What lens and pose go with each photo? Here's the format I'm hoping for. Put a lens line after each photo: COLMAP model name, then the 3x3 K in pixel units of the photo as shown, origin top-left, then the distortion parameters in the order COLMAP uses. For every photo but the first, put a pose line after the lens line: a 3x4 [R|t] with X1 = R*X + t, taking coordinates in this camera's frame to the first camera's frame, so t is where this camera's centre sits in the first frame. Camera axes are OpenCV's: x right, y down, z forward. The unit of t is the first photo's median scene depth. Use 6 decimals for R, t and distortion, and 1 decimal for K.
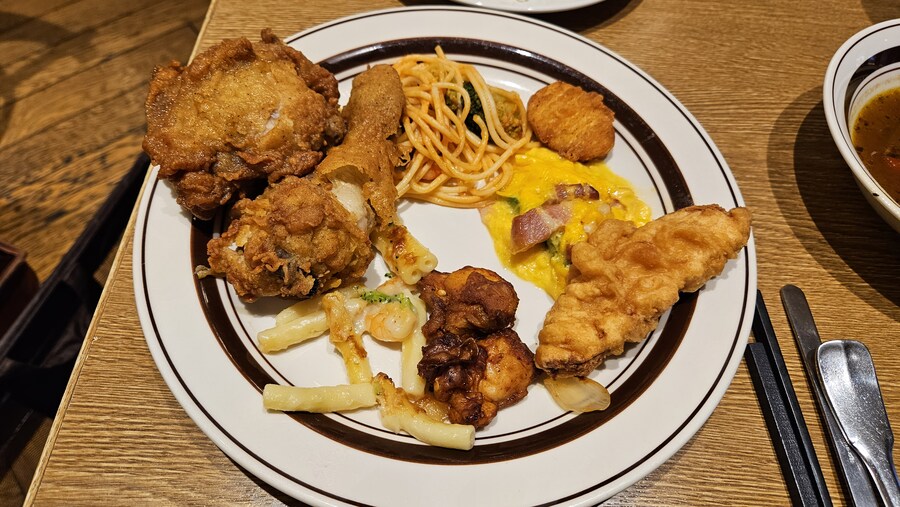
lens RADIAL K [[619.6, 0, 450.0], [0, 619.6, 253.5], [0, 0, 1]] dist [0.010396, 0.000423]
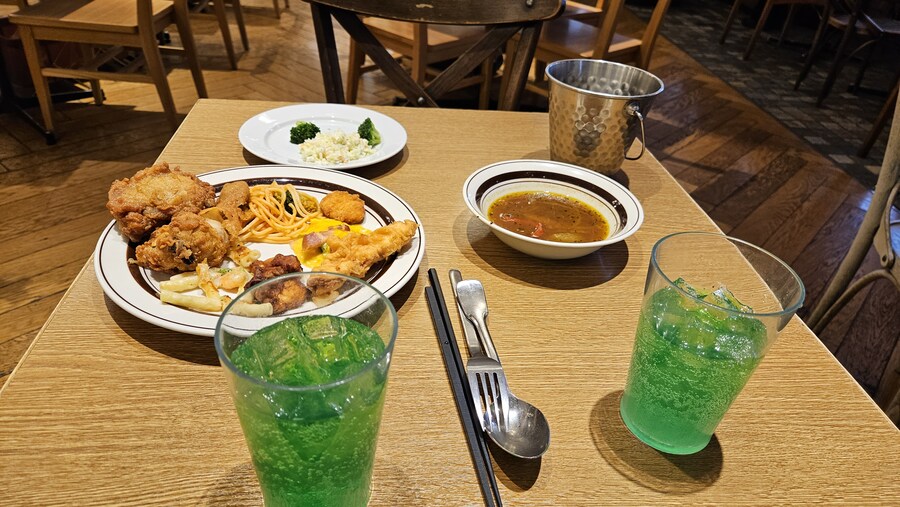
lens RADIAL K [[578.6, 0, 450.0], [0, 578.6, 253.5], [0, 0, 1]] dist [-0.004149, -0.003447]
pose [[0.985856, -0.050835, 0.159696, 0.254990], [0.110868, 0.912407, -0.393983, 0.731437], [-0.125680, 0.406116, 0.905138, -0.666833]]
